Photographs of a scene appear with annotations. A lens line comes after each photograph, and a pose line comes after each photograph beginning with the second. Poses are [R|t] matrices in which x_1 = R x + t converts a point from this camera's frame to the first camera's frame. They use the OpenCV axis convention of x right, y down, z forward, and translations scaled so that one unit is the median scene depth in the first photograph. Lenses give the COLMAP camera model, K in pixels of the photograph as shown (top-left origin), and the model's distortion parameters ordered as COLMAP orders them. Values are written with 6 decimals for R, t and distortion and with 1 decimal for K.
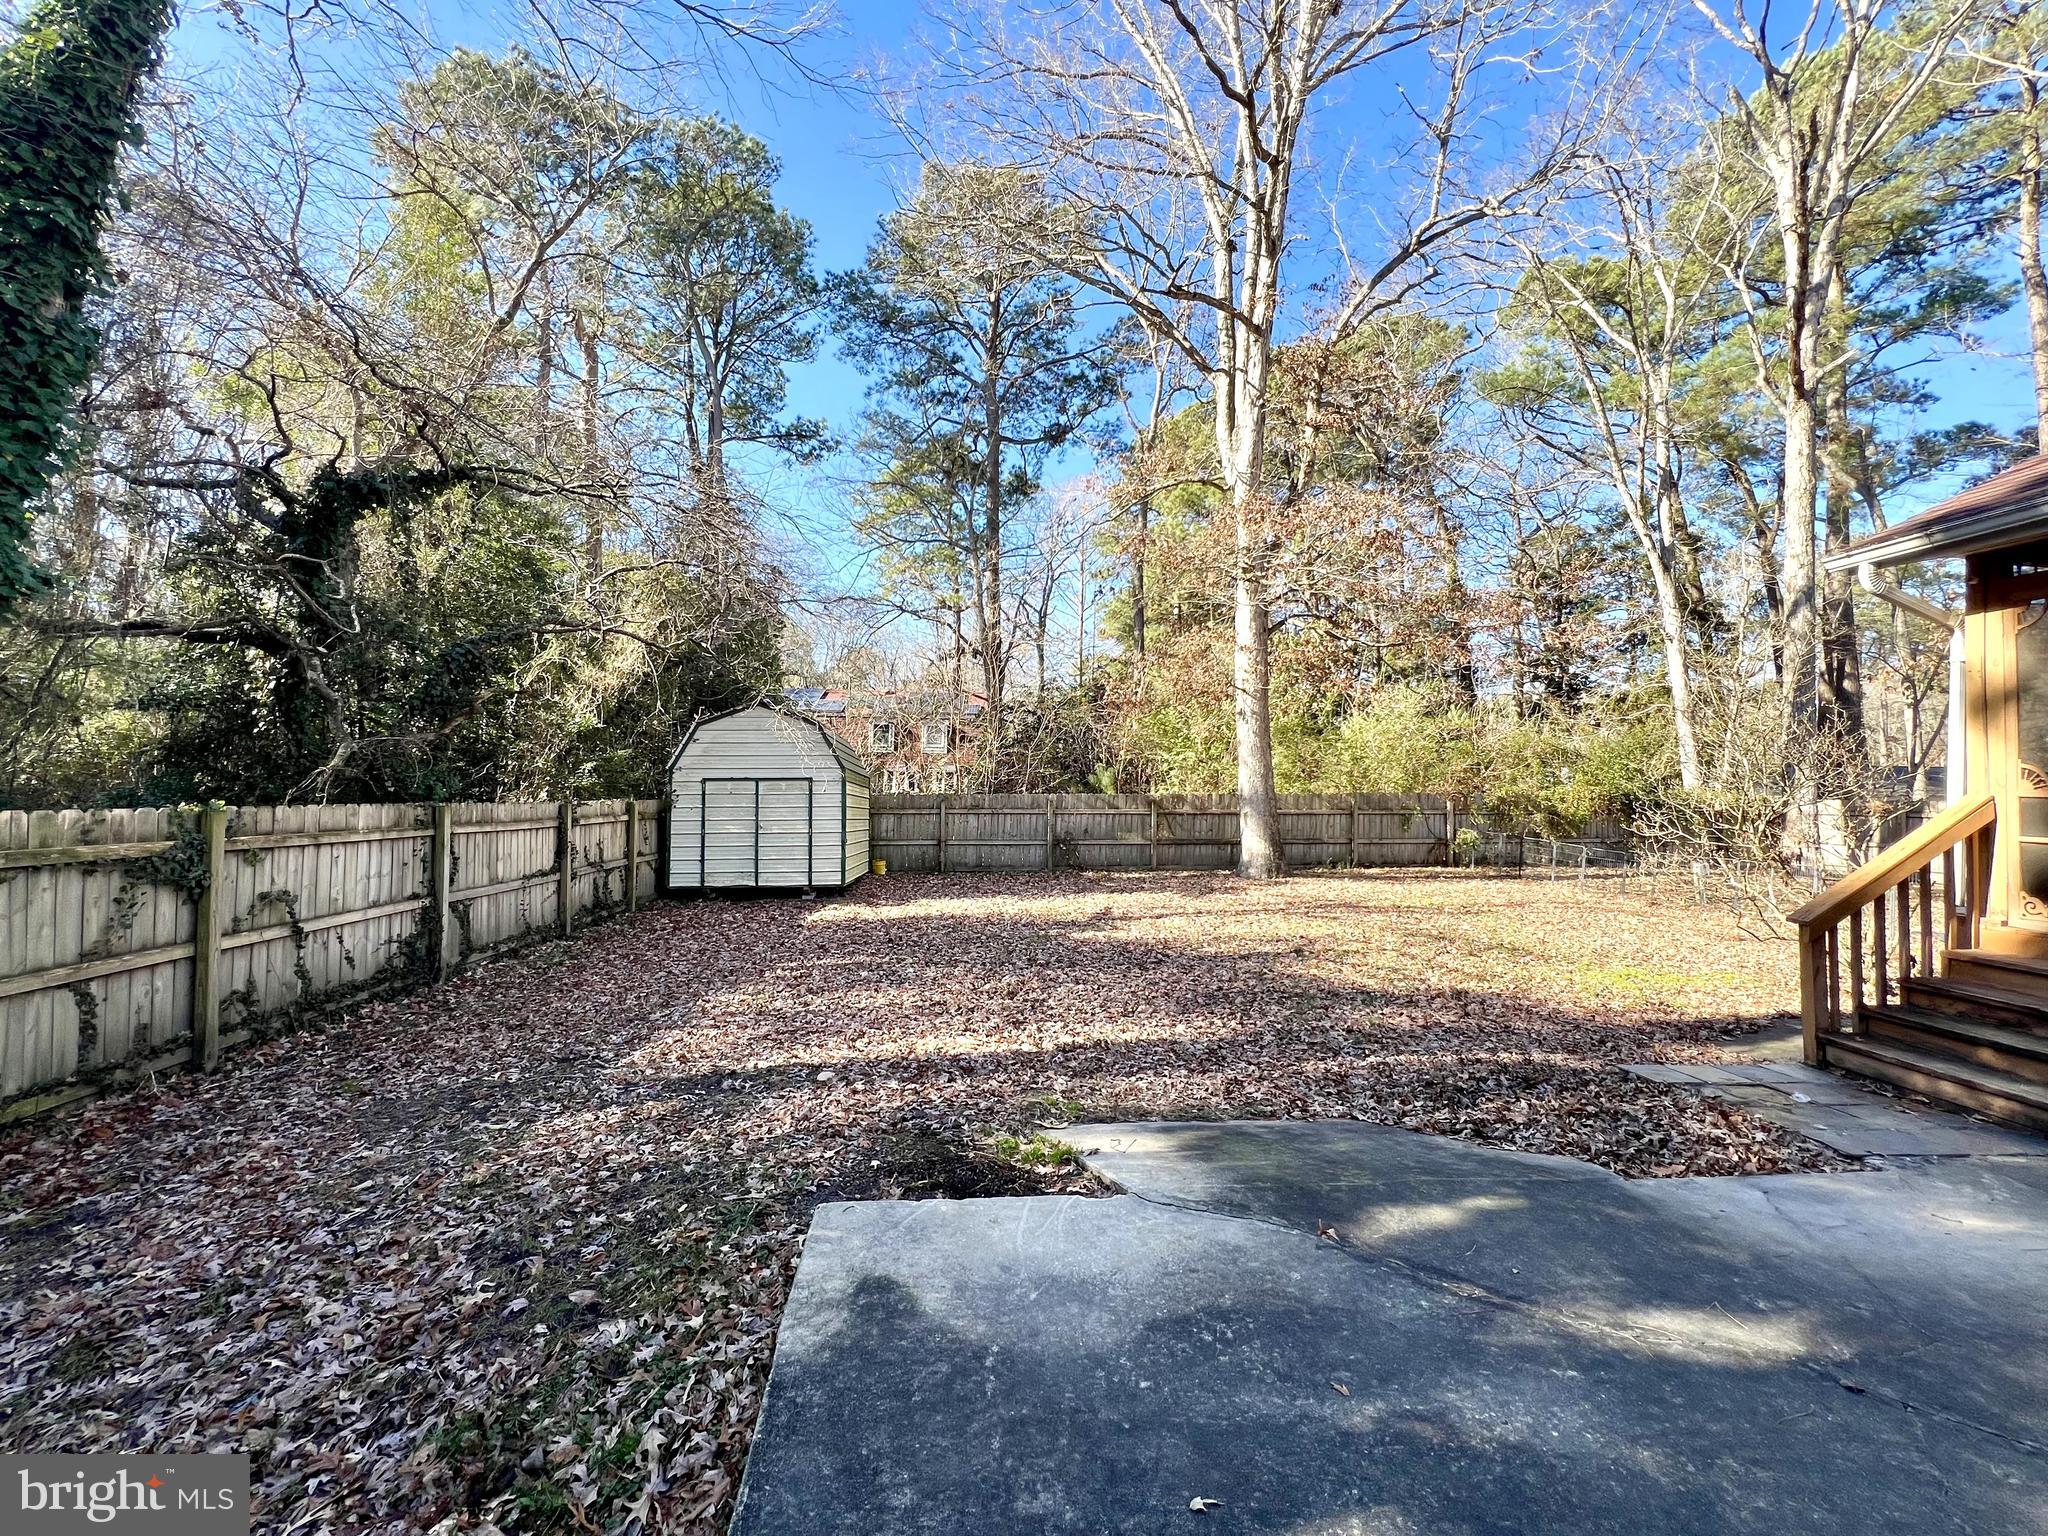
lens RADIAL K [[823.2, 0, 1021.8], [0, 823.2, 768.1], [0, 0, 1]] dist [-0.002411, 0.000159]
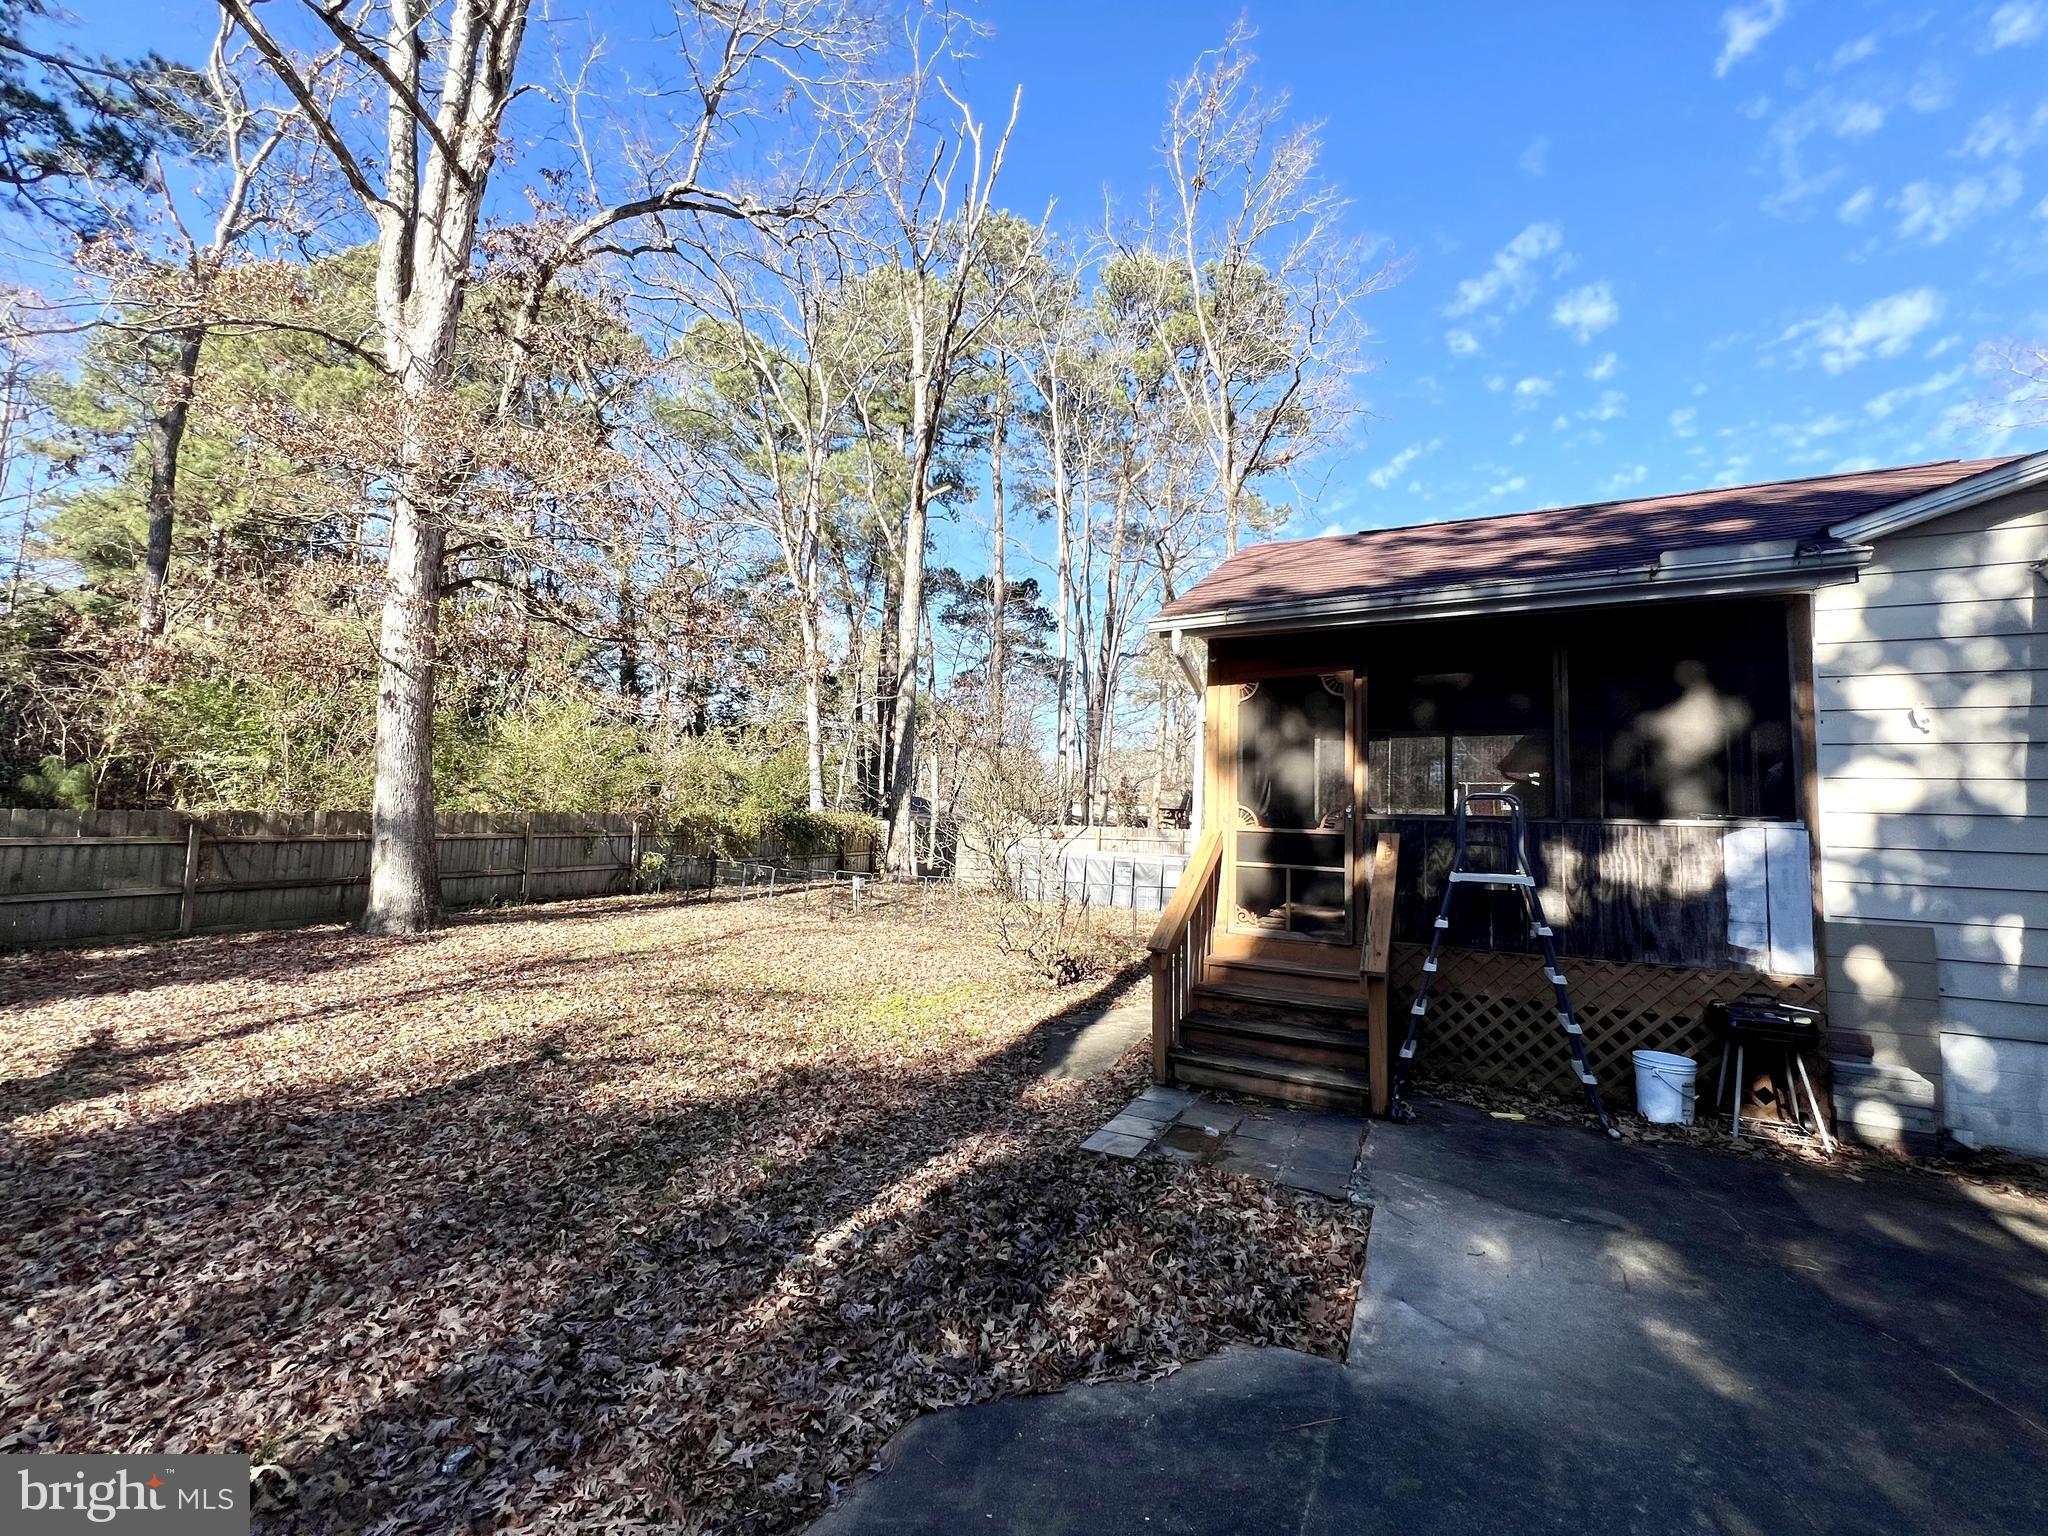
lens RADIAL K [[823.2, 0, 1023.2], [0, 823.2, 762.5], [0, 0, 1]] dist [-0.002411, 0.000159]
pose [[0.548010, 0.061393, 0.834216, -0.015595], [-0.038785, 0.998095, -0.047975, 0.000824], [-0.835572, -0.006064, 0.549347, 0.168553]]
